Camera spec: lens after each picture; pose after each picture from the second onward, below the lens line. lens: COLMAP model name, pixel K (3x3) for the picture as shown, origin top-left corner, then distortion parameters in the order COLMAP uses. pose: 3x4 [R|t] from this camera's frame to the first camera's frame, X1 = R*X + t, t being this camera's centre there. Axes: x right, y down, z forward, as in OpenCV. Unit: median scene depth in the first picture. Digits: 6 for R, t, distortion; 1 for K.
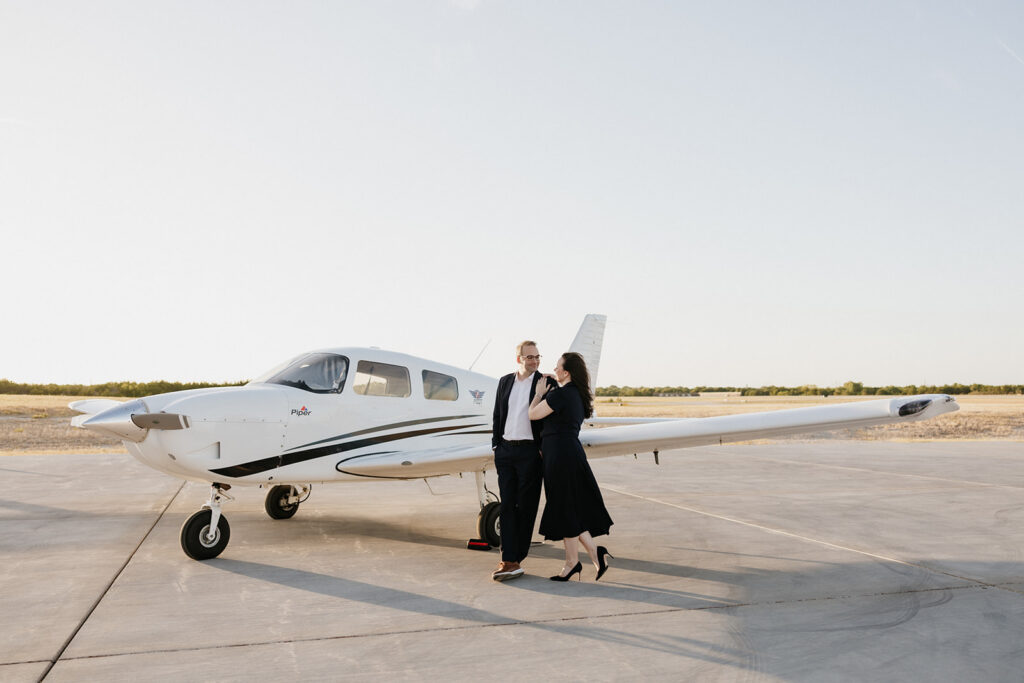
lens RADIAL K [[1003.4, 0, 511.0], [0, 1003.4, 344.4], [0, 0, 1]] dist [-0.009501, -0.015932]
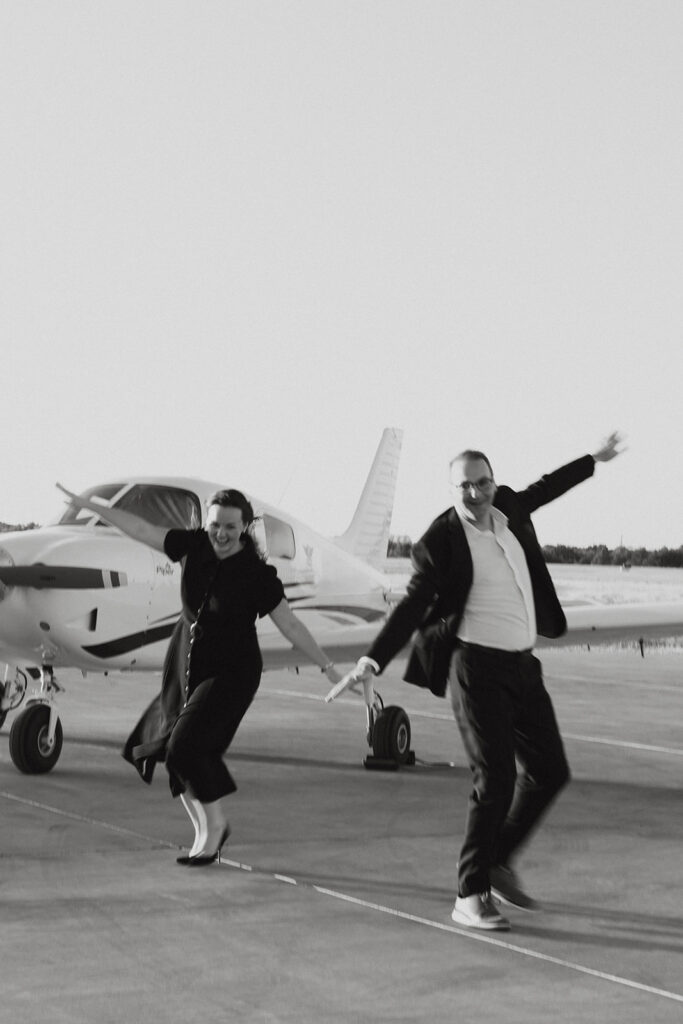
lens RADIAL K [[2297.2, 0, 341.3], [0, 2297.2, 510.6], [0, 0, 1]] dist [0.233435, 0.000000]
pose [[0.959246, 0.046932, 0.278646, -0.504018], [-0.057467, 0.997904, 0.029758, -0.027799], [-0.276666, -0.044558, 0.959933, -0.549174]]
